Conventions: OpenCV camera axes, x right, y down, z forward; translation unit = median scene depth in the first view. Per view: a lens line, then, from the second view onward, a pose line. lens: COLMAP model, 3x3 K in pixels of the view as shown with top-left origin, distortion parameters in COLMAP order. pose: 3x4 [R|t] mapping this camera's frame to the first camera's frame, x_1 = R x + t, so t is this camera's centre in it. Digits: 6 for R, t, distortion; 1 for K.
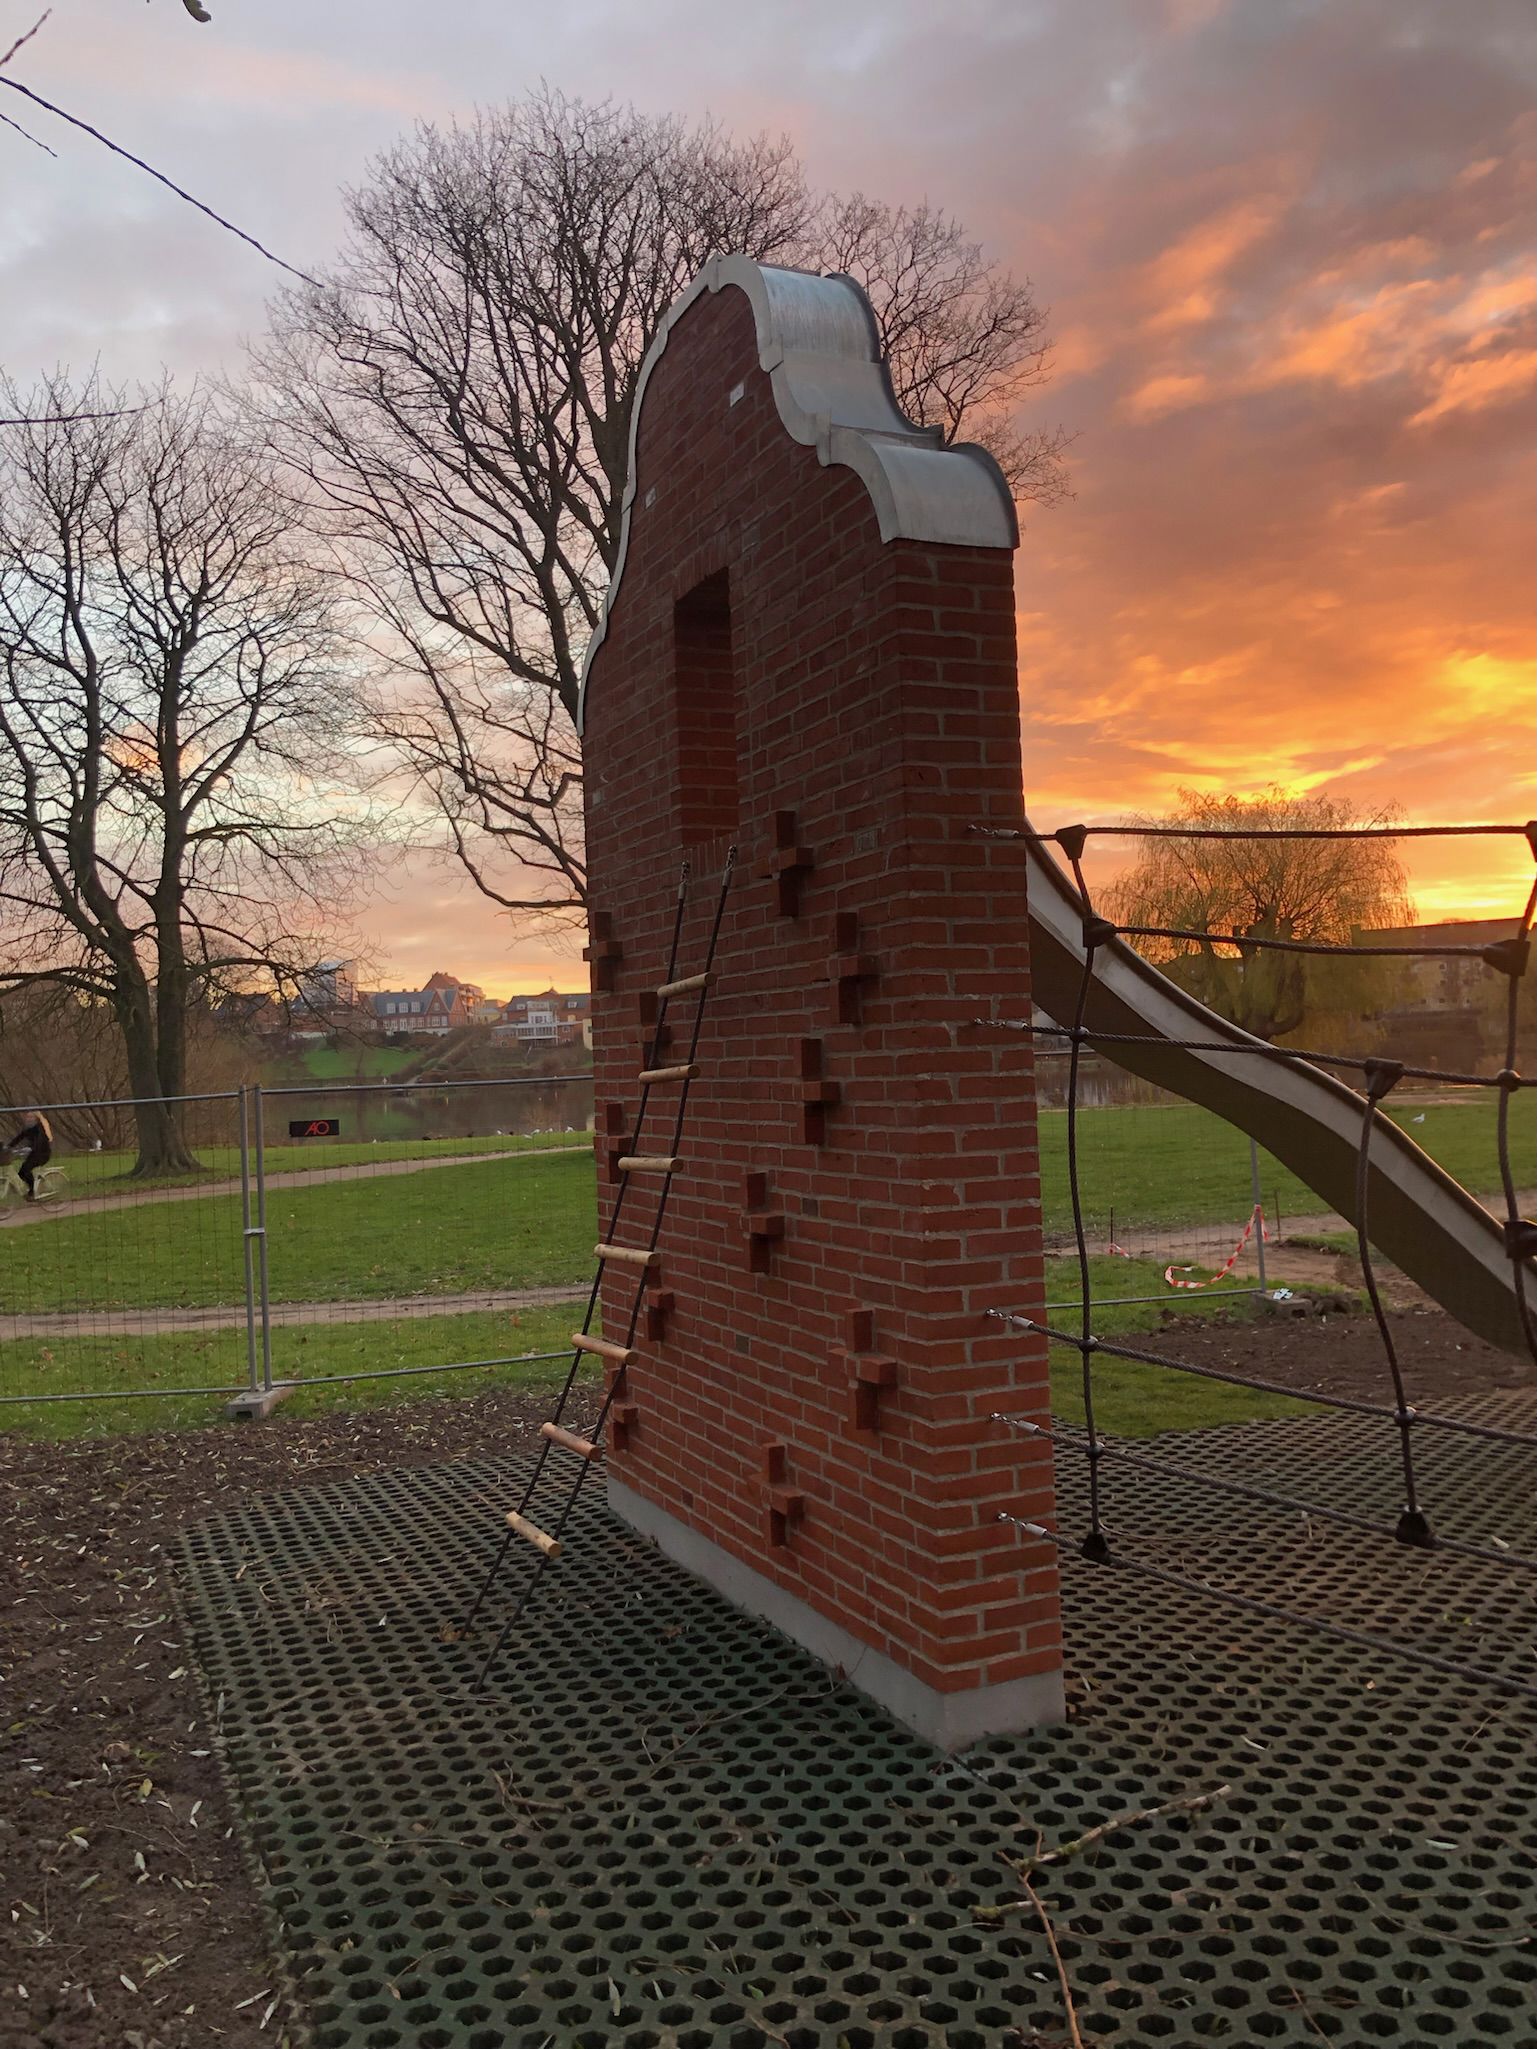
lens RADIAL K [[1649.1, 0, 768.5], [0, 1649.1, 1024.5], [0, 0, 1]] dist [0.007433, -0.001161]
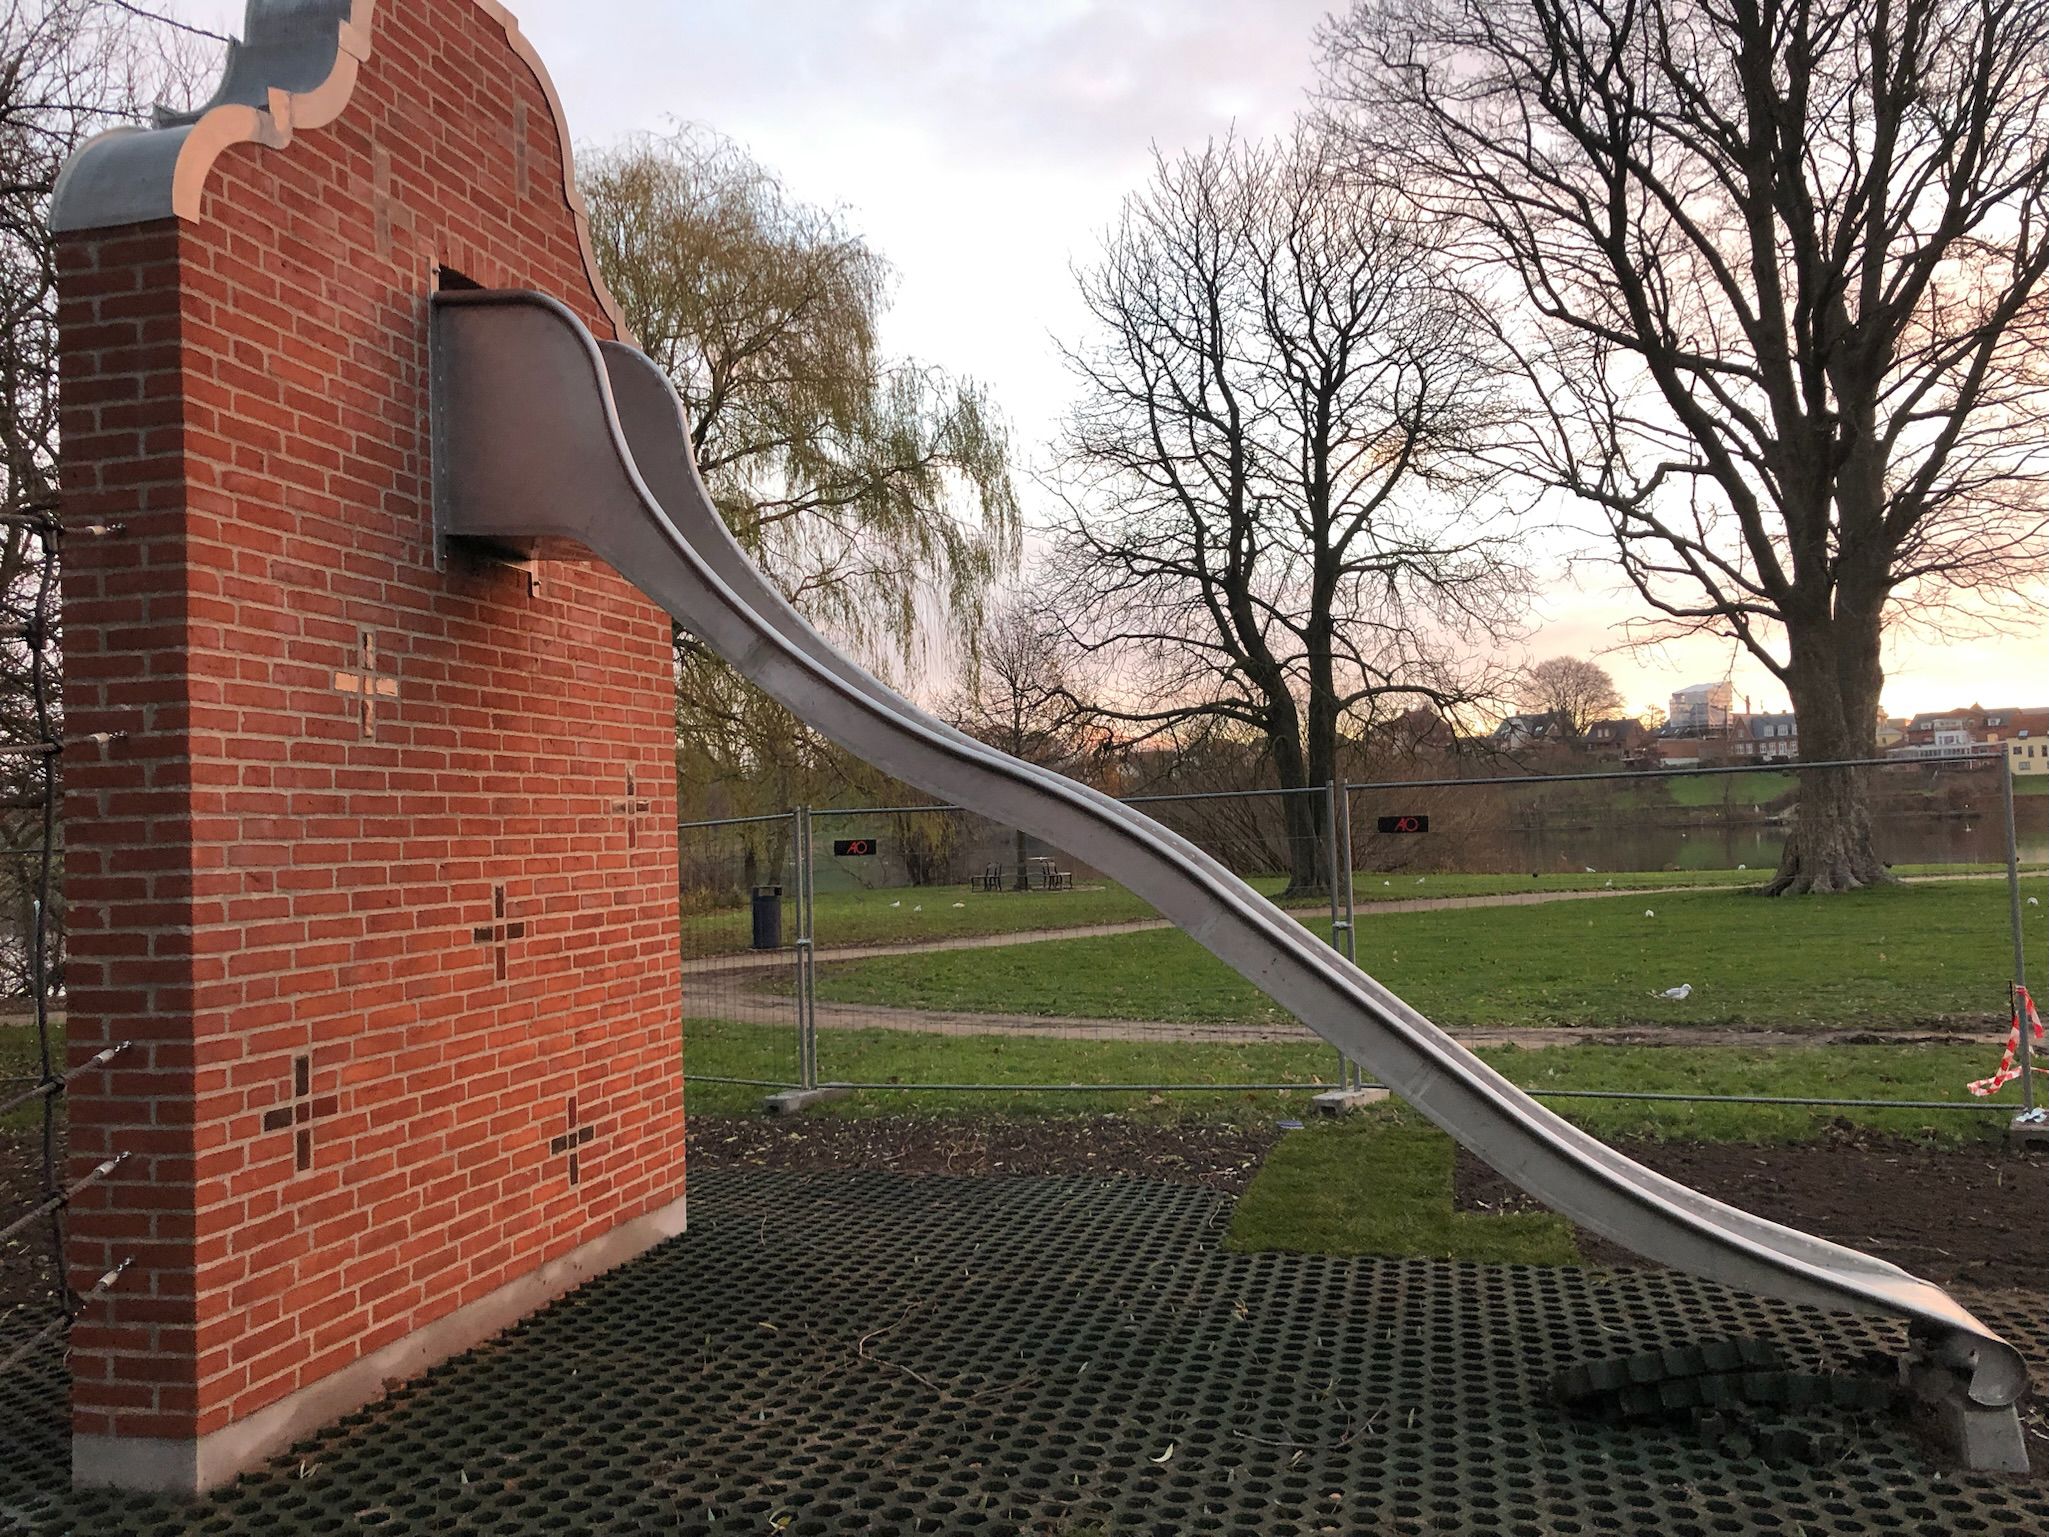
lens RADIAL K [[1649.1, 0, 1024.7], [0, 1649.1, 780.8], [0, 0, 1]] dist [0.007433, -0.001161]
pose [[0.792429, -0.004769, -0.609946, 0.127285], [0.015546, 0.999803, 0.012380, 0.002425], [0.609767, -0.019293, 0.792346, 0.064960]]
